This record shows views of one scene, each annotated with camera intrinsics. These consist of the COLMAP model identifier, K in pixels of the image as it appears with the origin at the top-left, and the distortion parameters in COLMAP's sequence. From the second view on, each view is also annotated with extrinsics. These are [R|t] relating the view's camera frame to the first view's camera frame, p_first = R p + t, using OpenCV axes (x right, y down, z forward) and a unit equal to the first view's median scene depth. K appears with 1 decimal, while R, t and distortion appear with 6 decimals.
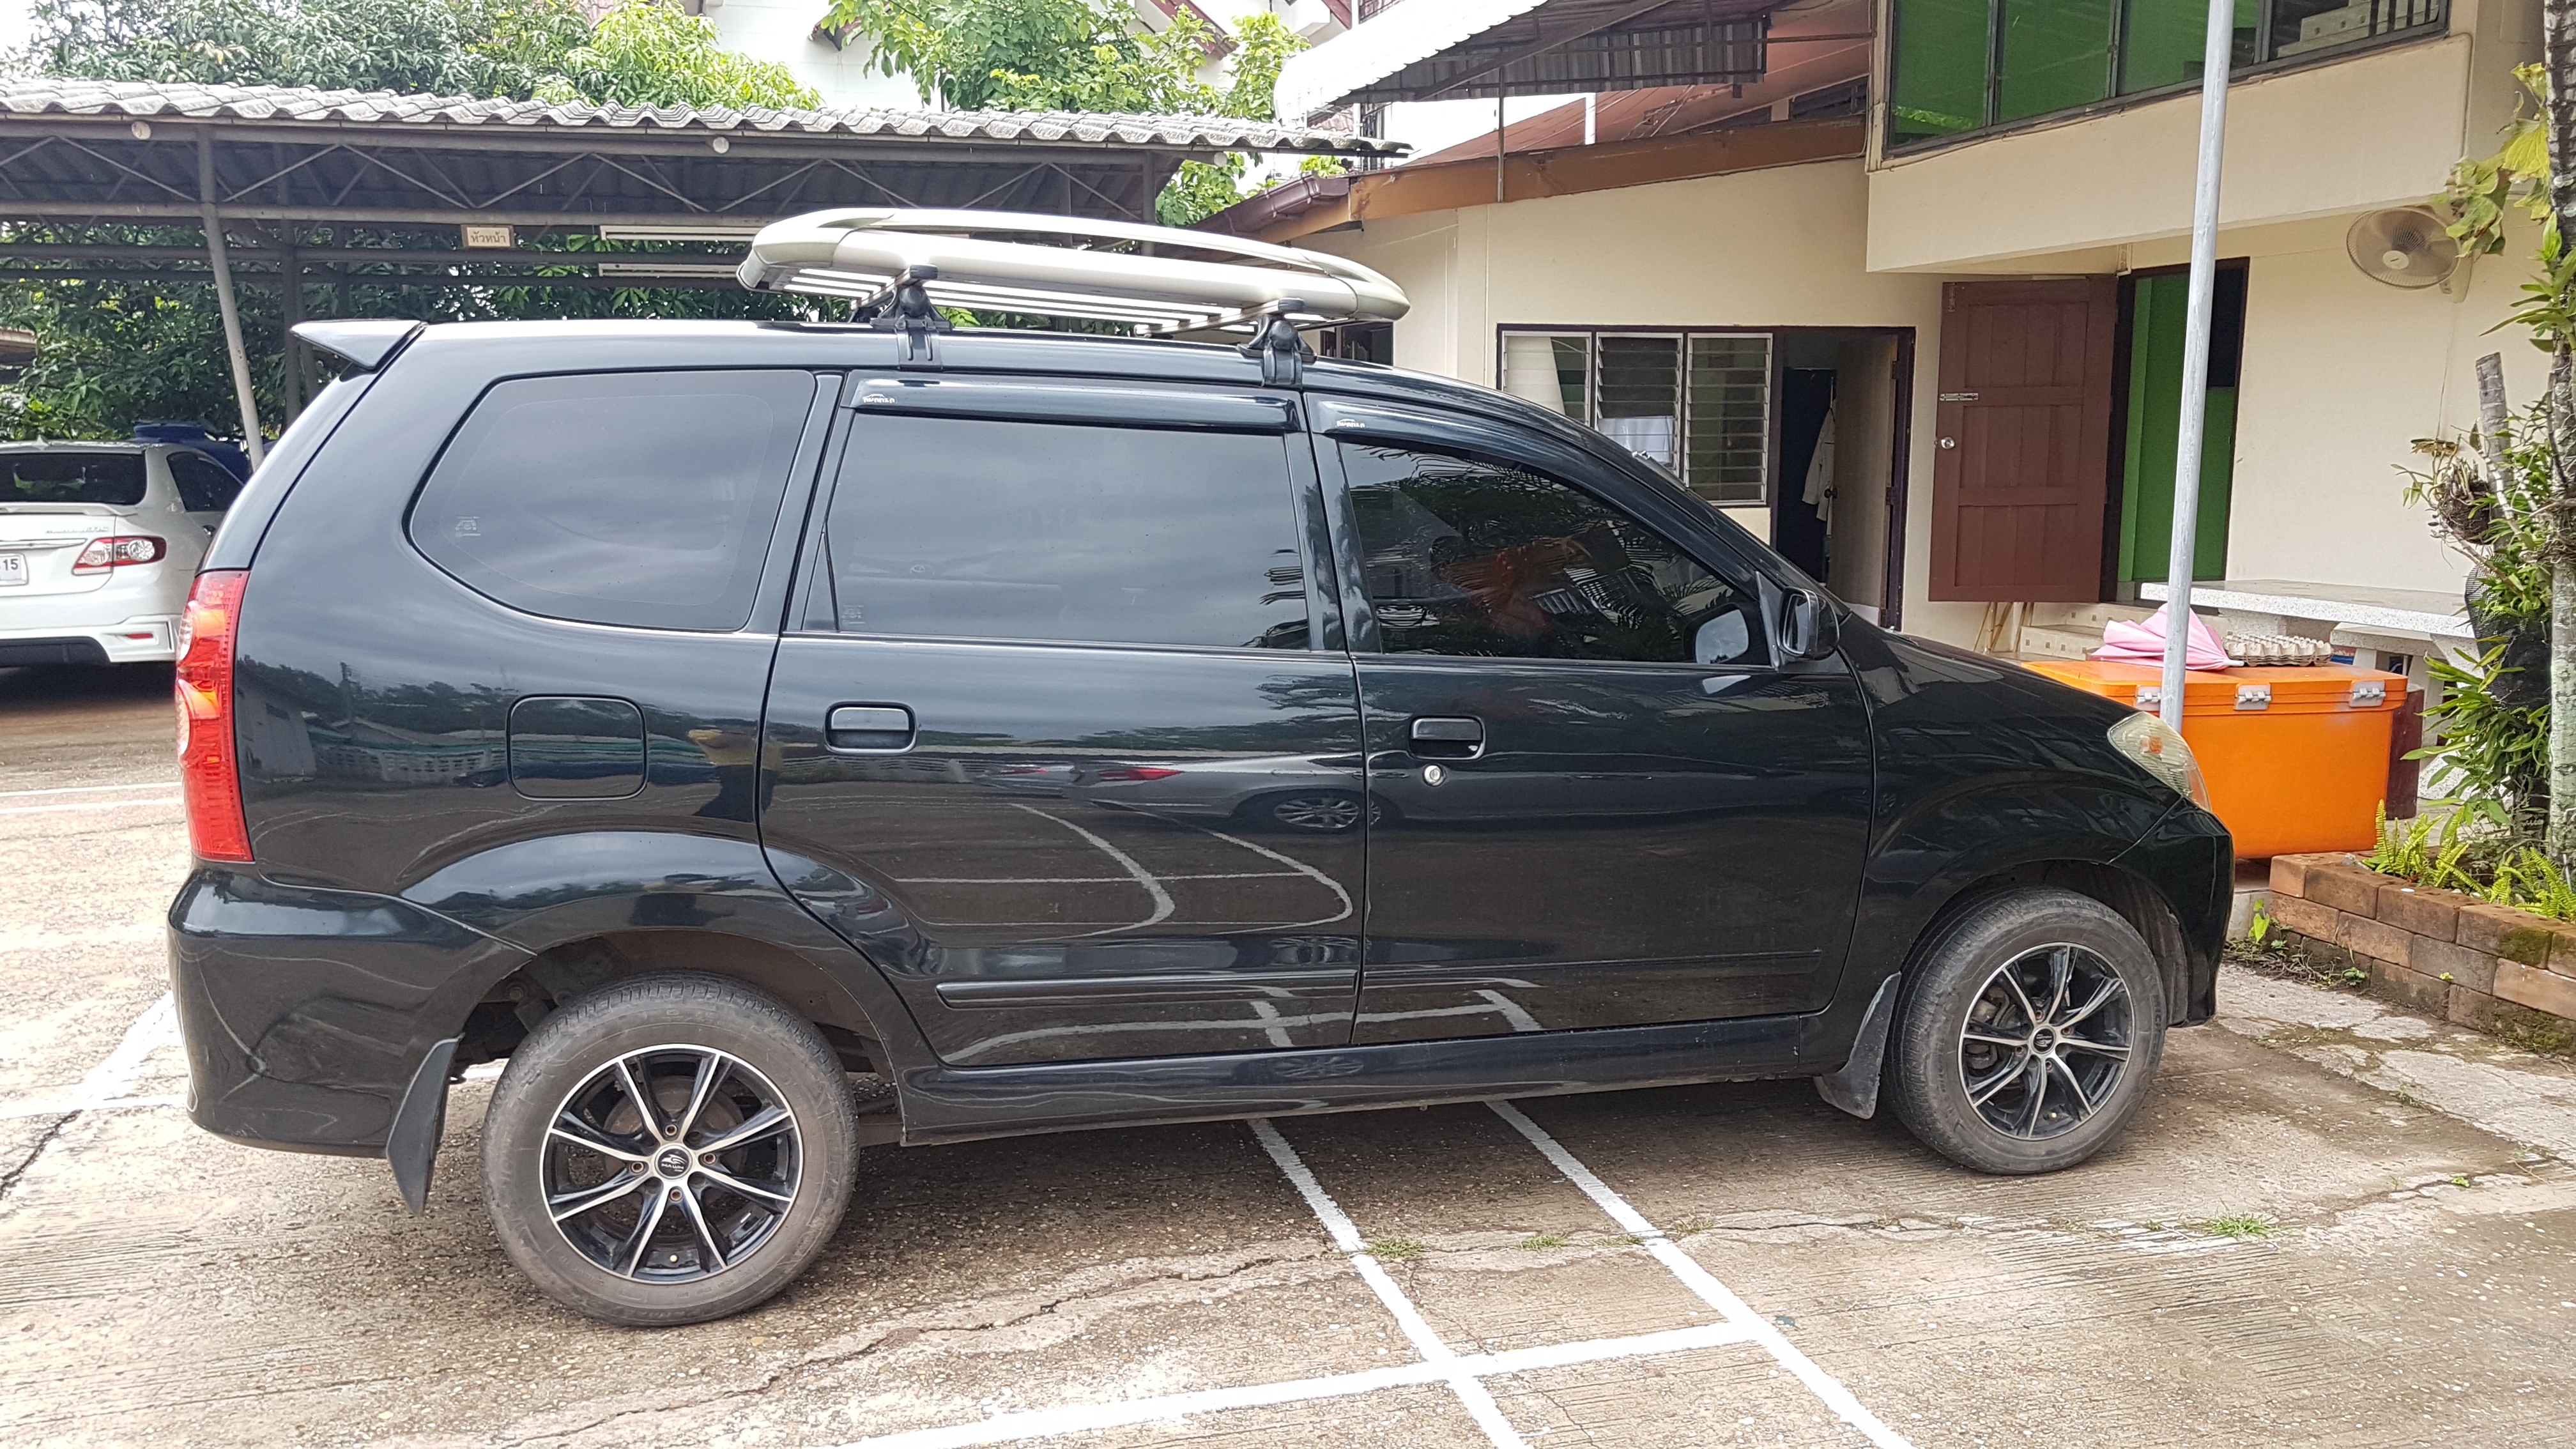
lens RADIAL K [[2022.2, 0, 1310.3], [0, 2022.2, 727.5], [0, 0, 1]] dist [0.007177, -0.004064]
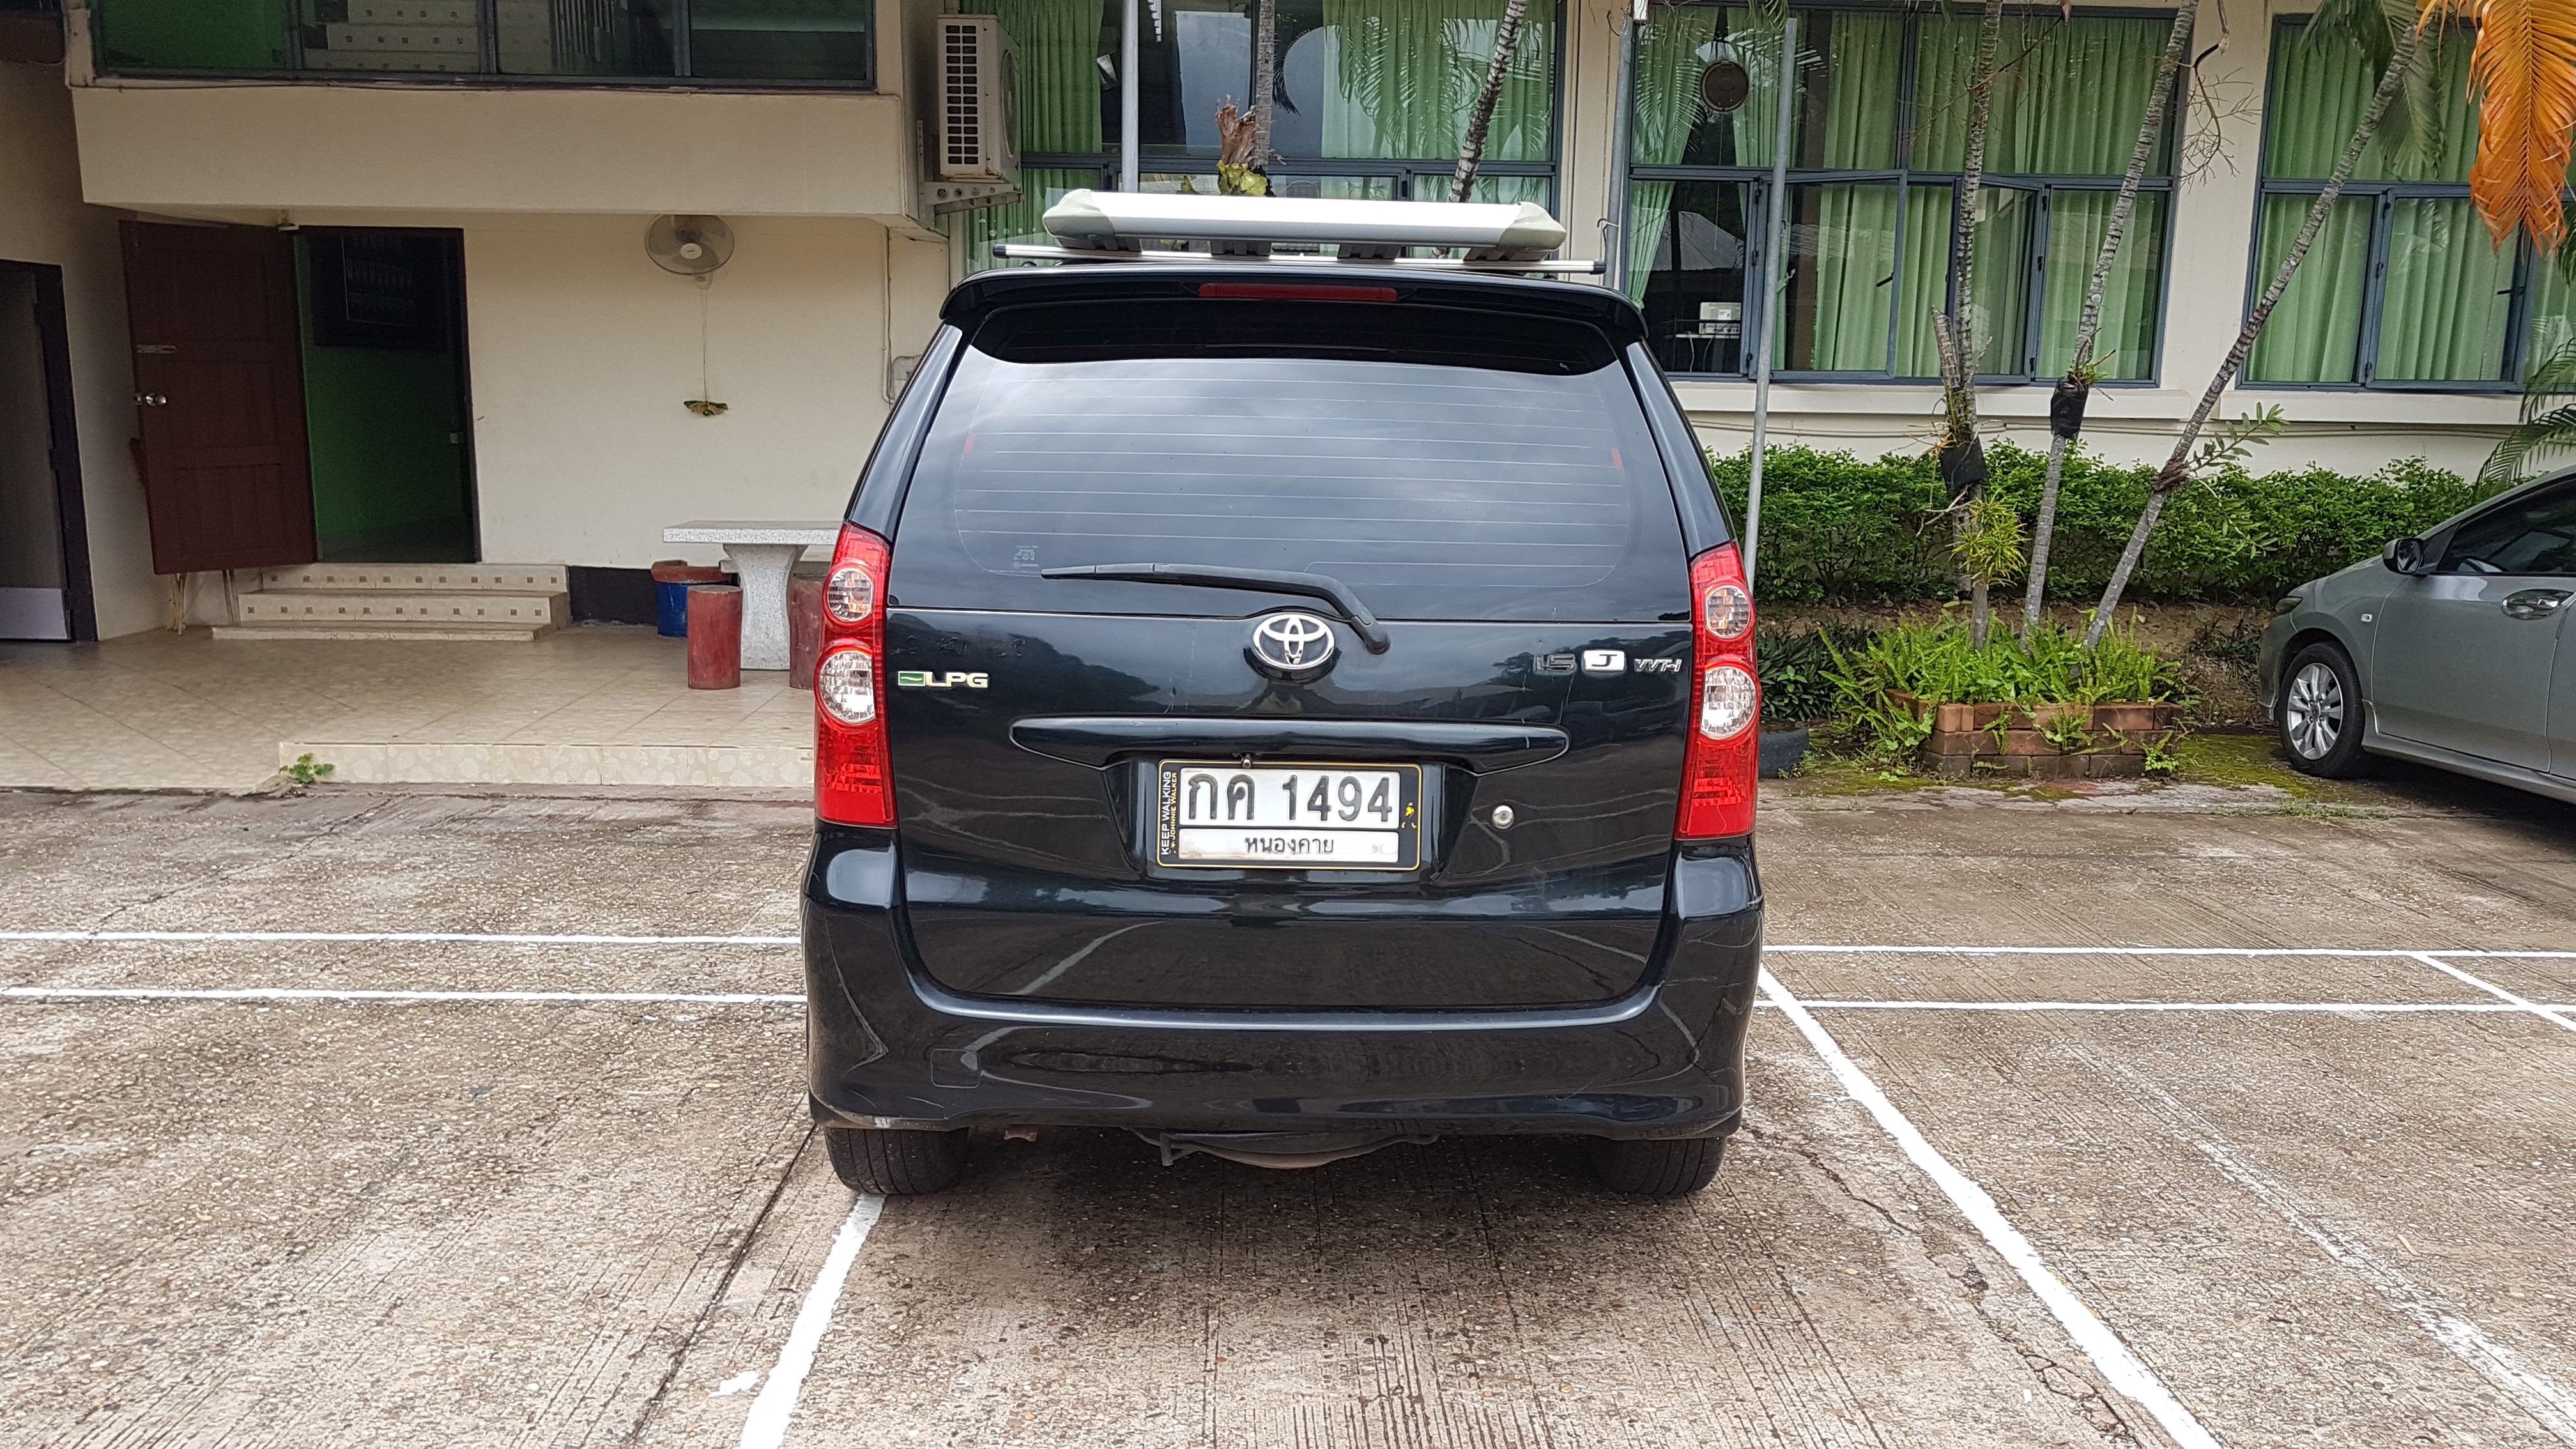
lens RADIAL K [[2054.8, 0, 1288.0], [0, 2054.8, 724.5], [0, 0, 1]] dist [0.000090, -0.005819]
pose [[0.257713, -0.144518, 0.955353, -1.075827], [0.127354, 0.985205, 0.114679, -0.089765], [-0.957792, 0.092113, 0.272305, 0.651644]]
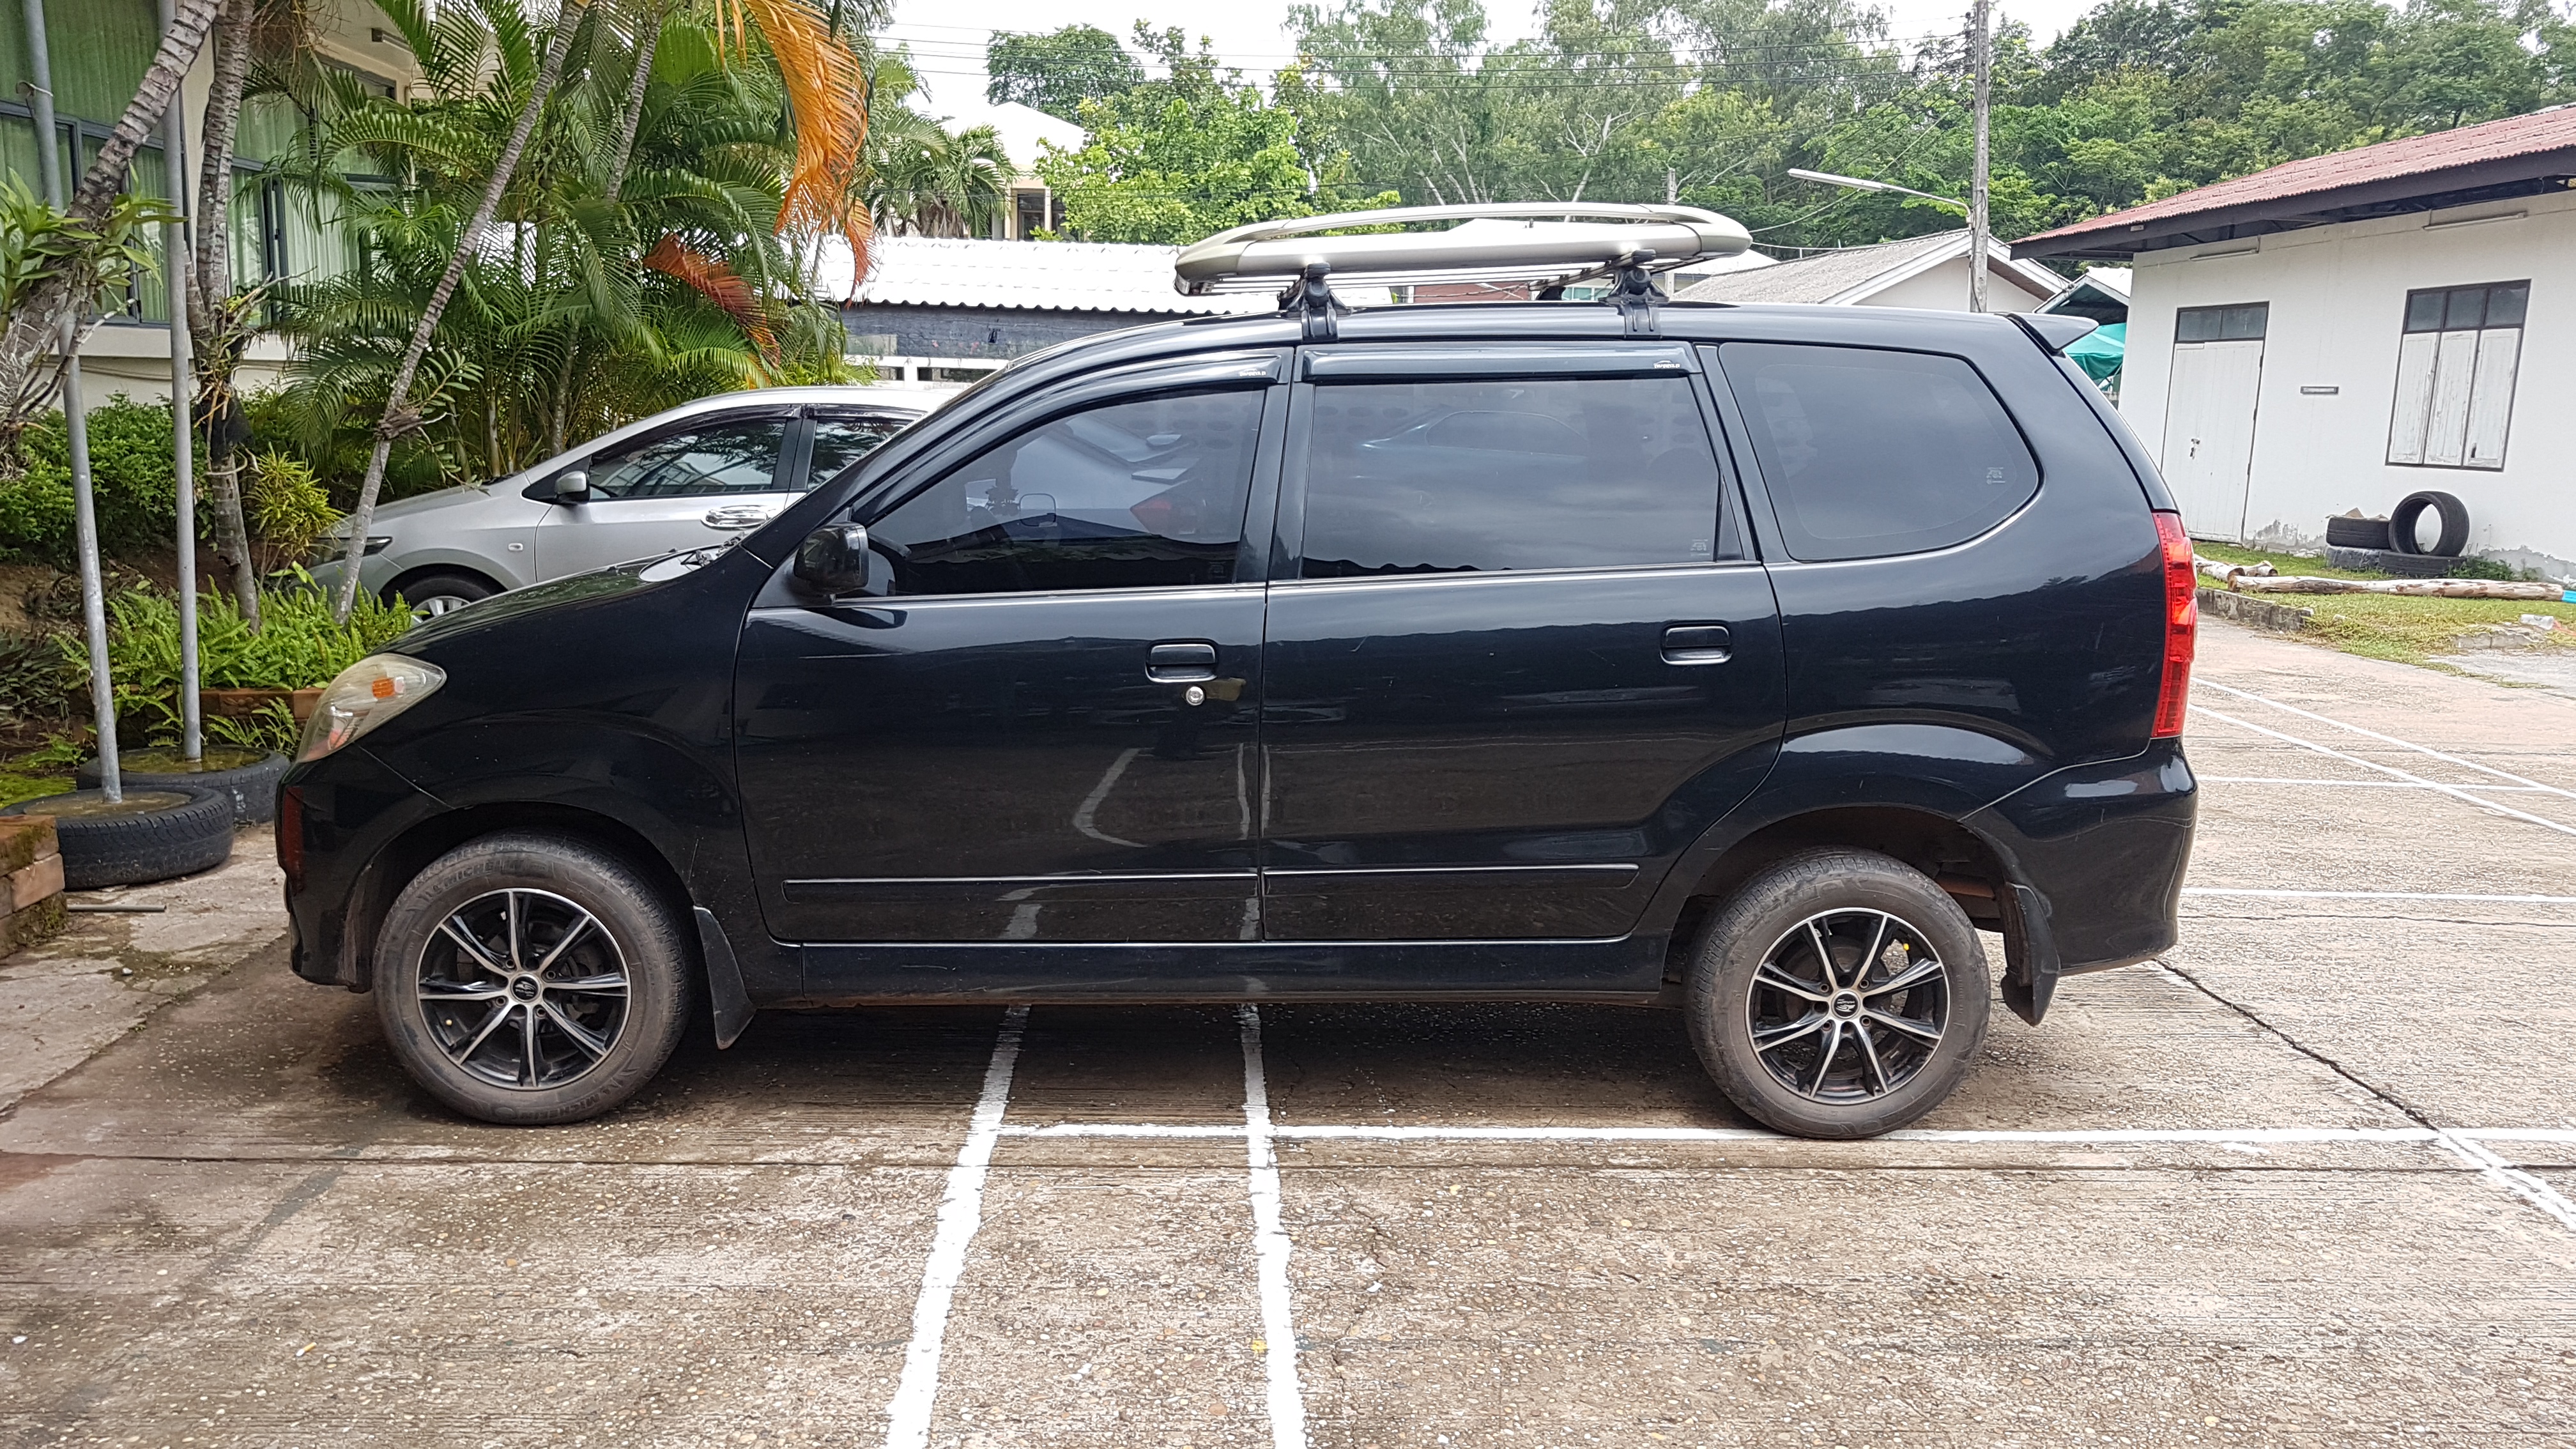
lens RADIAL K [[2022.2, 0, 1310.3], [0, 2022.2, 727.5], [0, 0, 1]] dist [0.007177, -0.004064]
pose [[-0.973788, -0.065621, 0.217788, -0.280798], [0.004943, 0.951149, 0.308691, -0.286660], [-0.227405, 0.301677, -0.925893, 1.918766]]
